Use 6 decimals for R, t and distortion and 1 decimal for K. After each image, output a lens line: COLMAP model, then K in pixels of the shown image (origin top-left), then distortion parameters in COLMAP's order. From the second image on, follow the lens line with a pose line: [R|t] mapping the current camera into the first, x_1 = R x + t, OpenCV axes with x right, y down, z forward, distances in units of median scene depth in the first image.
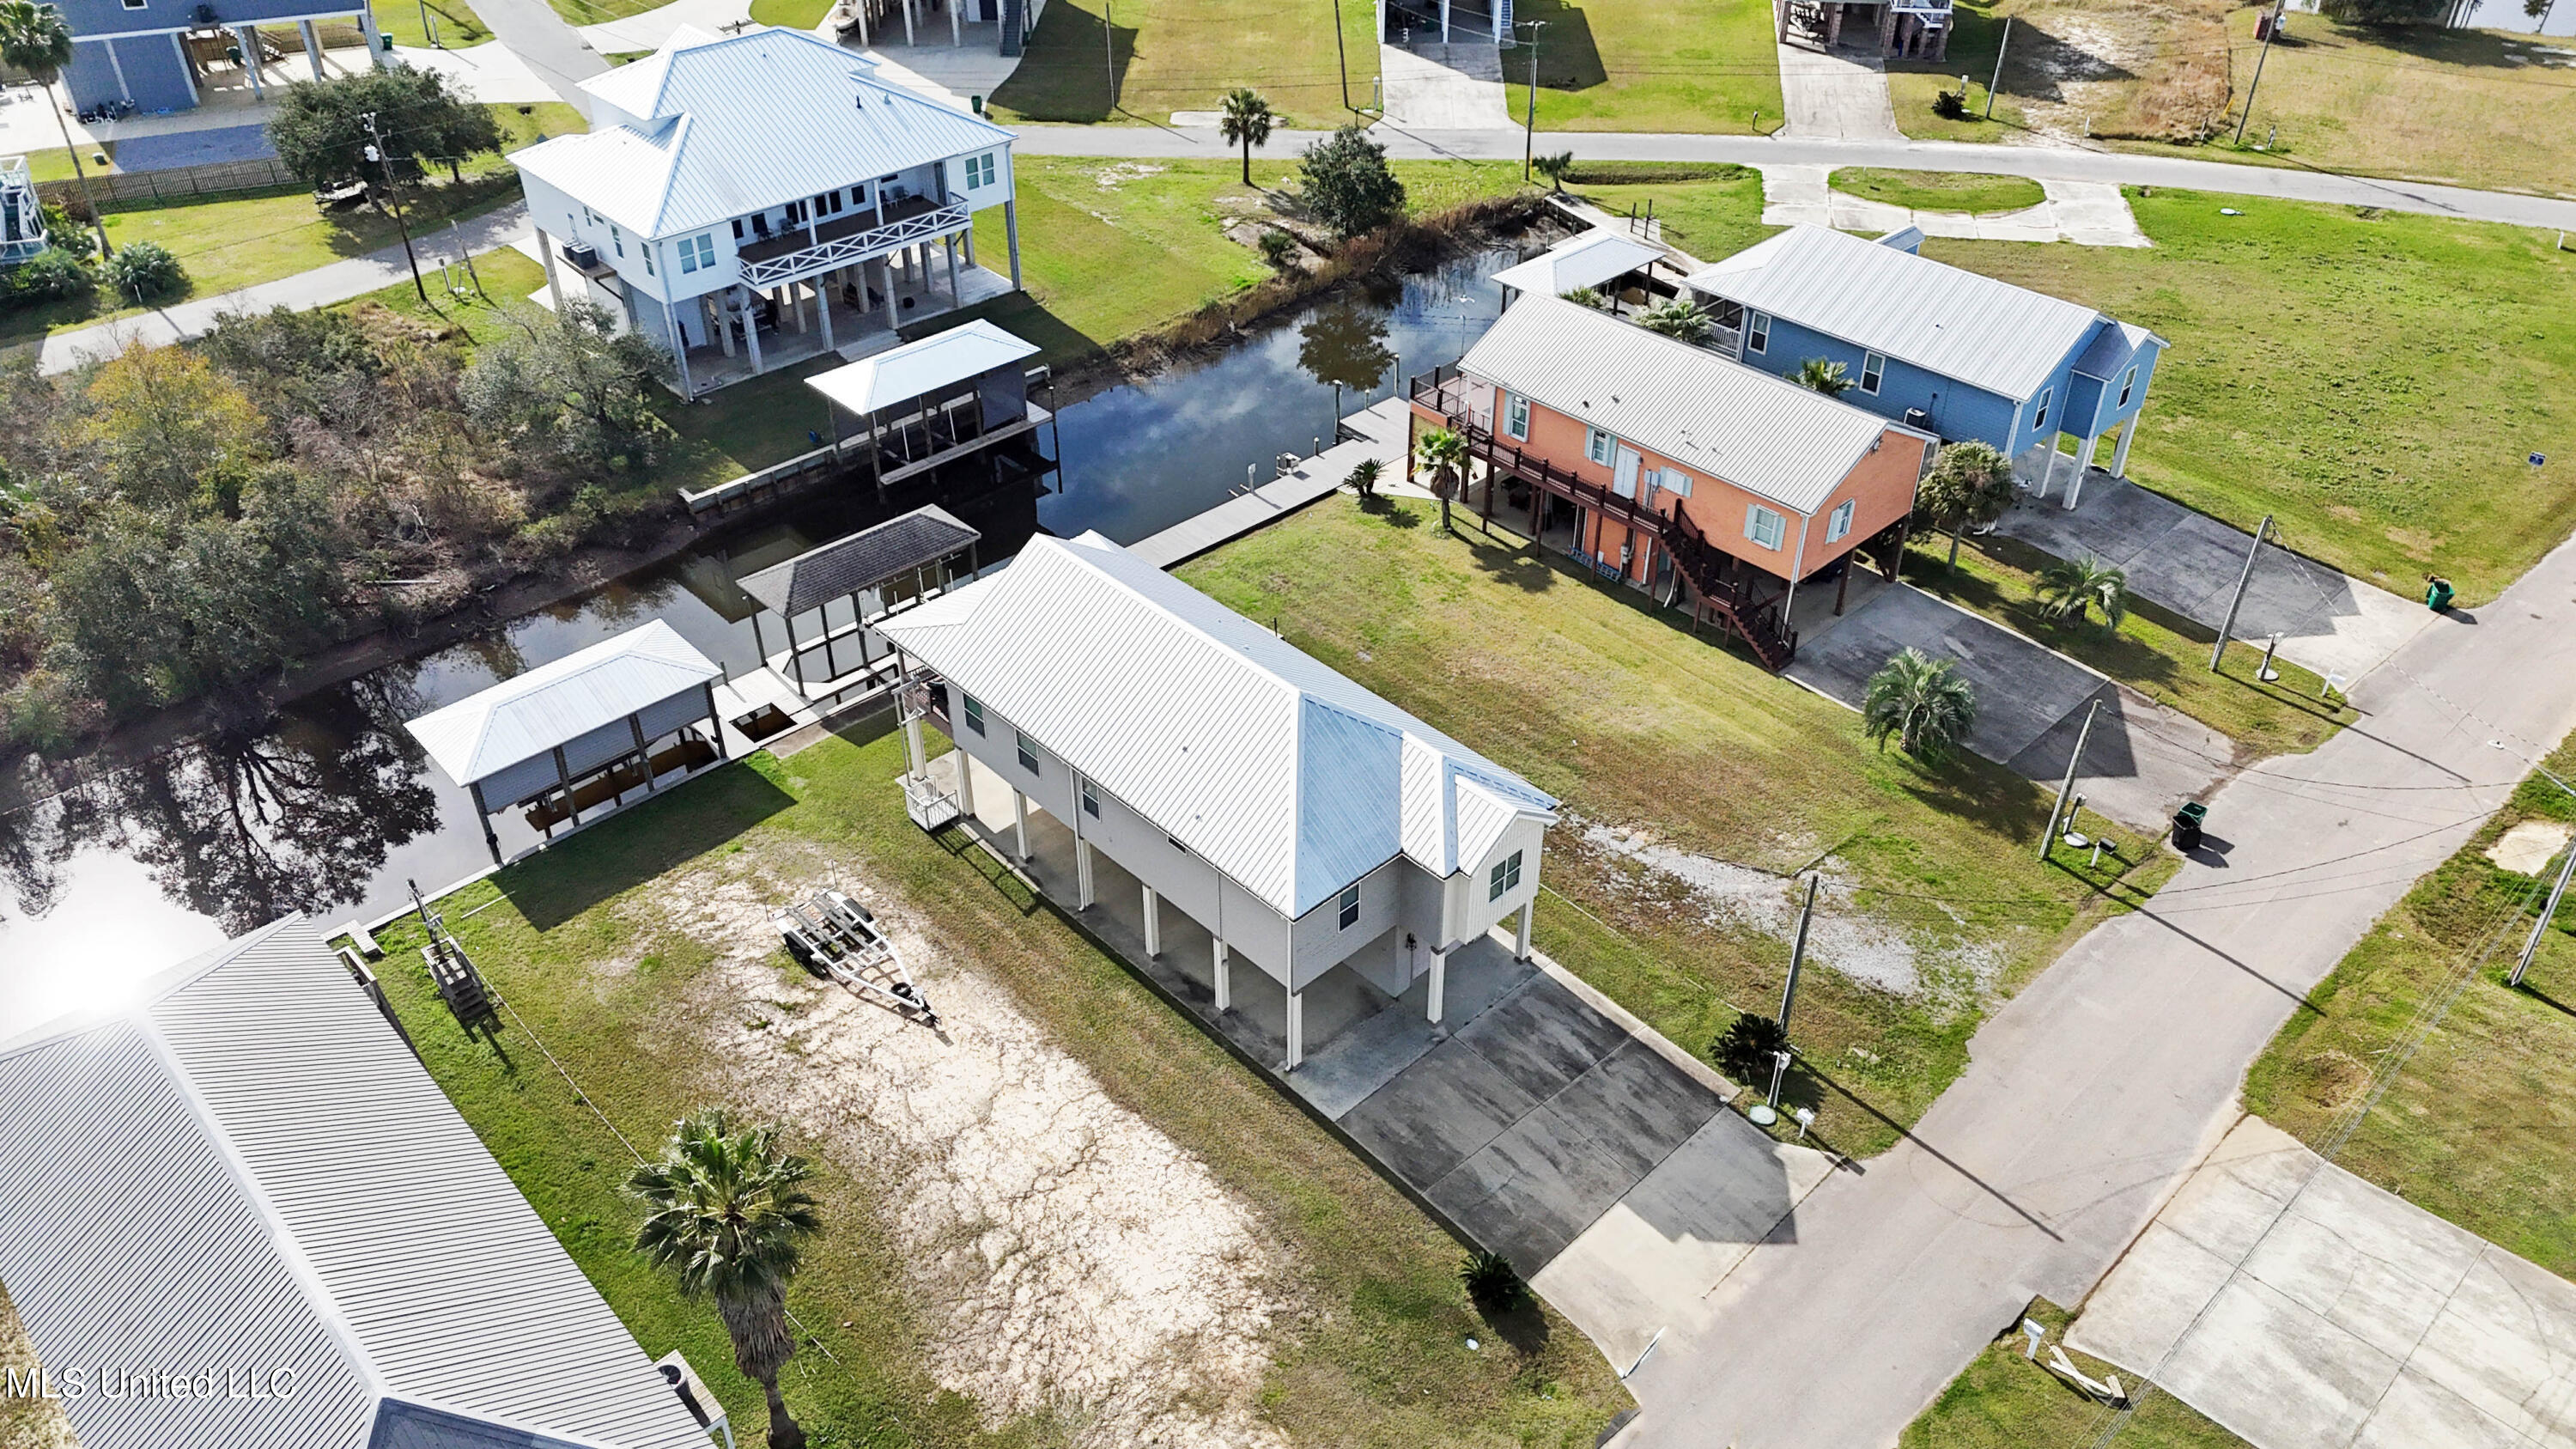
lens RADIAL K [[1876.4, 0, 1295.4], [0, 1876.4, 731.7], [0, 0, 1]] dist [0.087471, -0.094784]
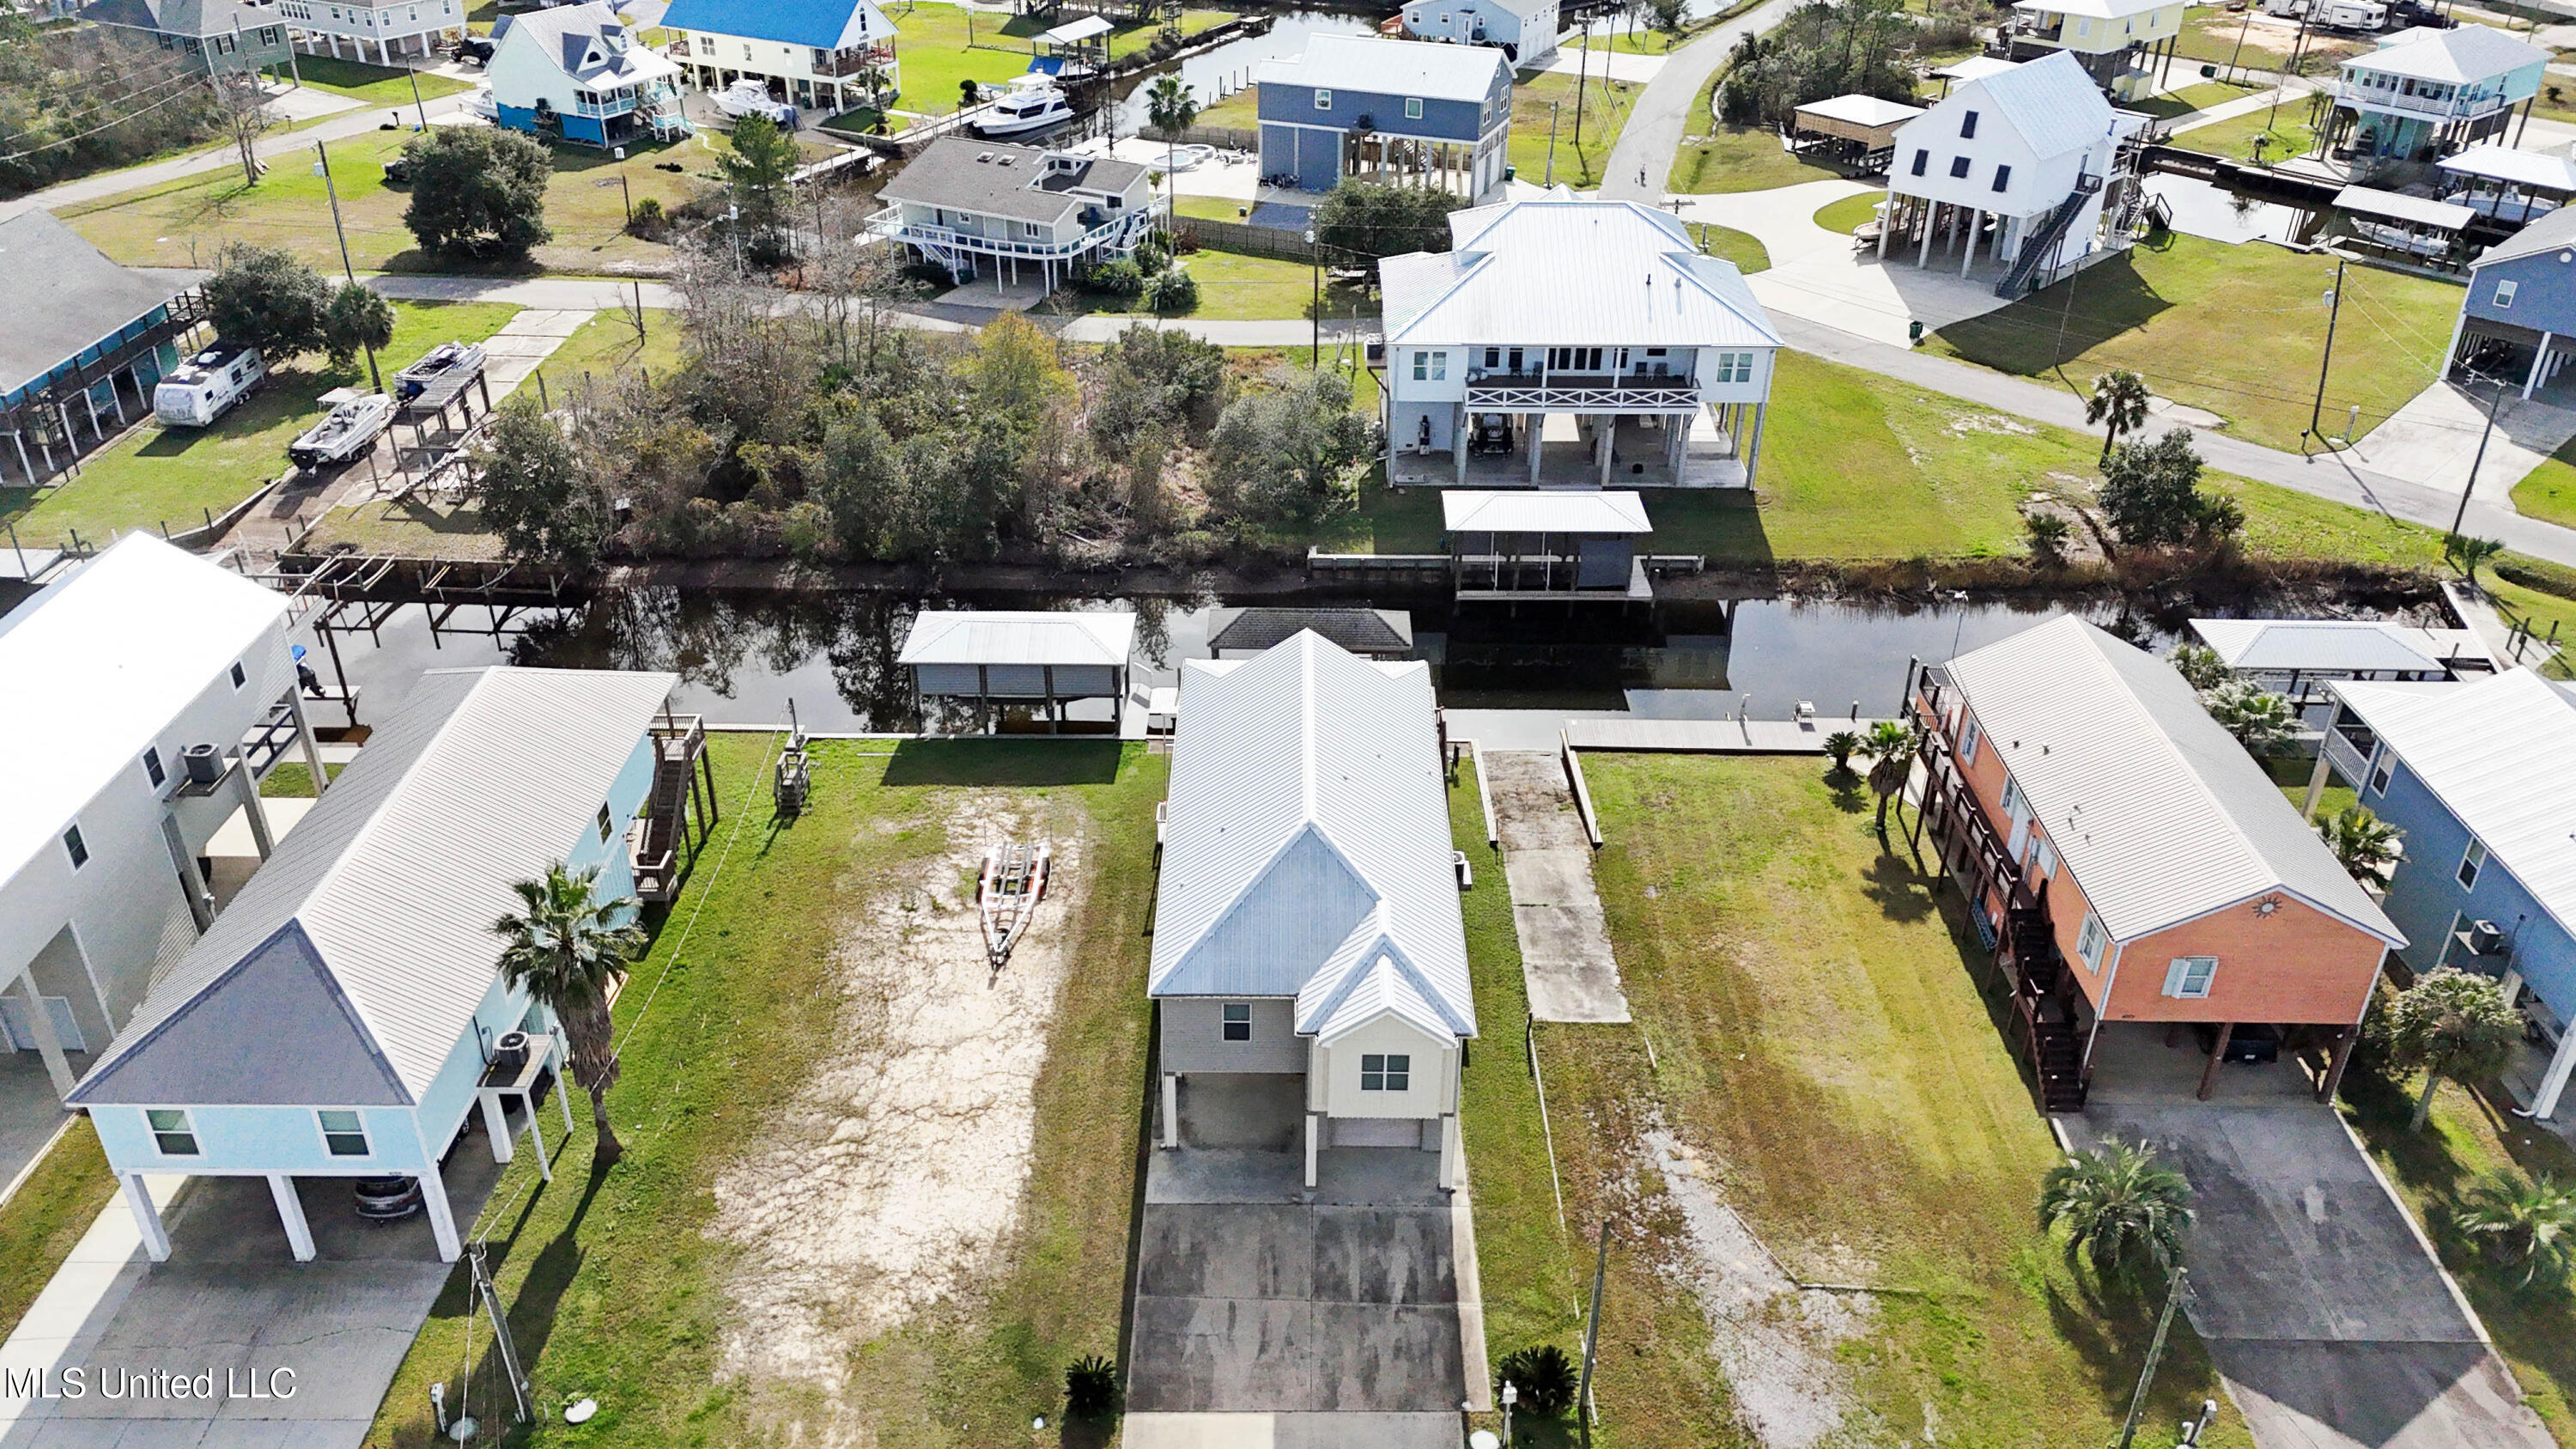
lens RADIAL K [[1876.4, 0, 1295.4], [0, 1876.4, 731.7], [0, 0, 1]] dist [0.087471, -0.094784]
pose [[0.723070, 0.358761, -0.590305, 0.403470], [-0.415720, 0.908480, 0.042915, -0.072984], [0.551677, 0.214371, 0.806038, 0.099177]]
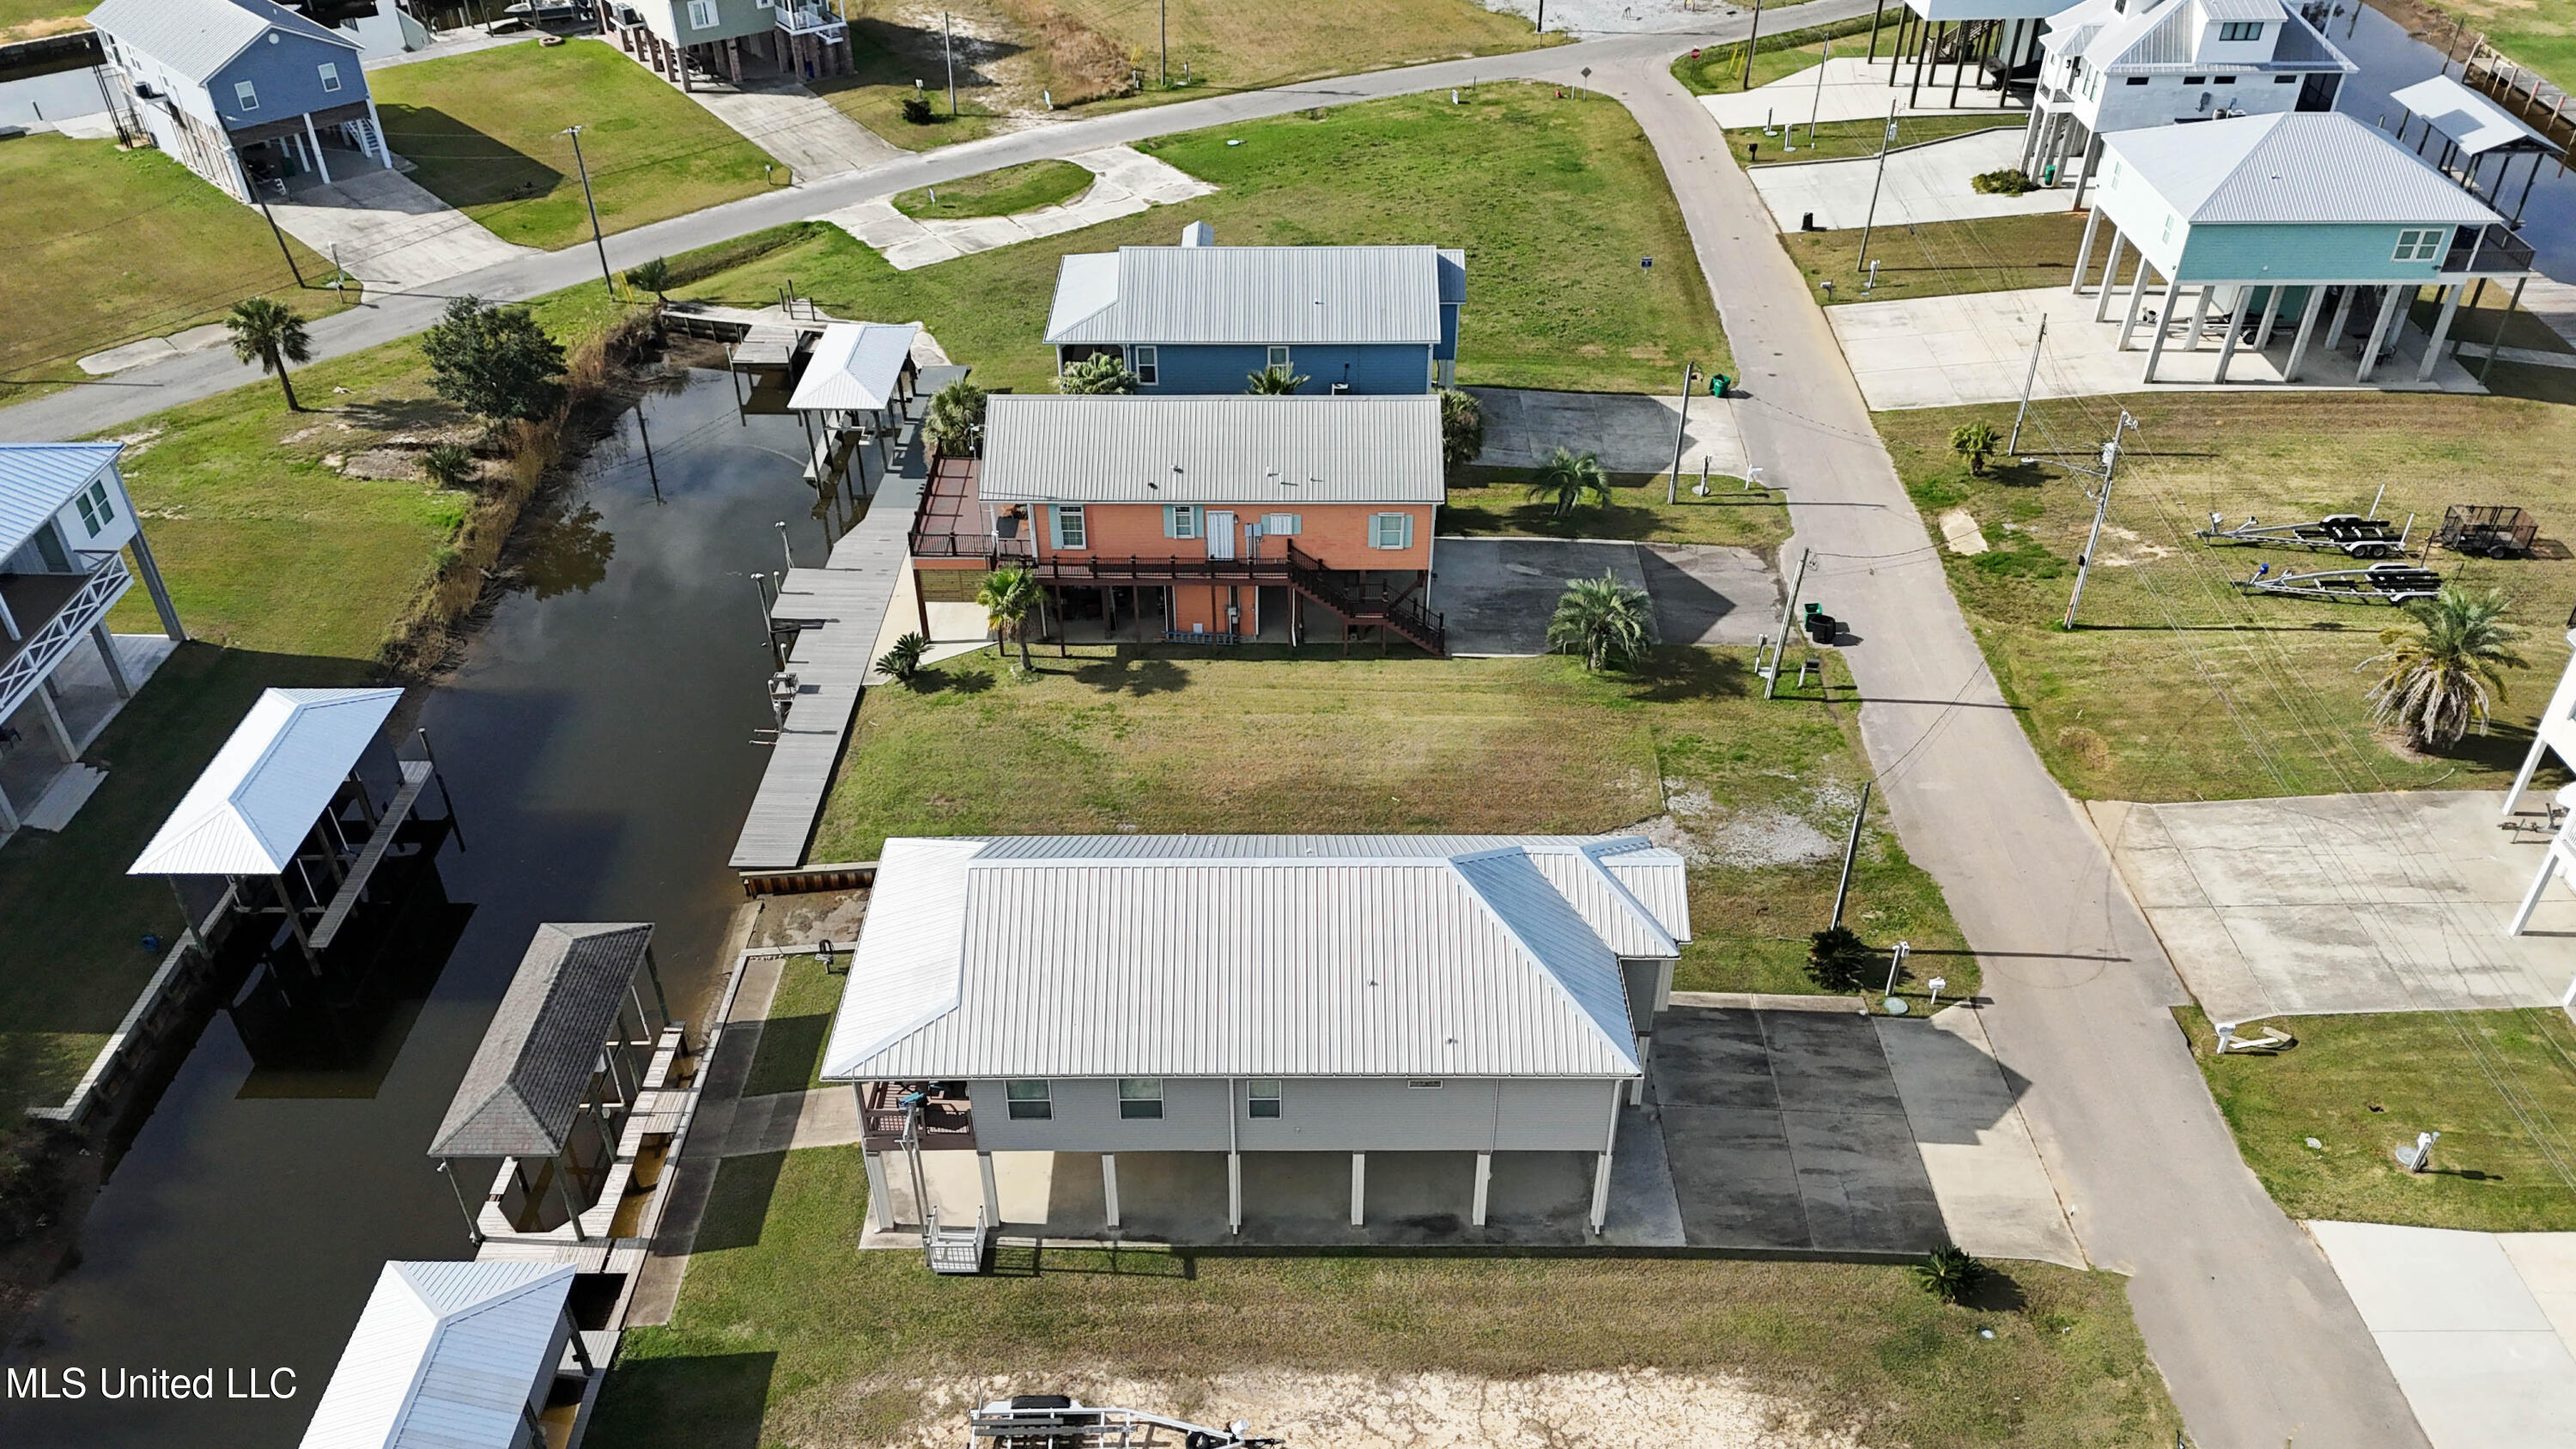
lens RADIAL K [[1896.6, 0, 1296.1], [0, 1896.6, 719.2], [0, 0, 1]] dist [0.072241, -0.086037]
pose [[0.688540, -0.426275, 0.586688, -0.373699], [0.428274, 0.891876, 0.145392, -0.165572], [-0.585230, 0.151155, 0.796654, 0.212136]]
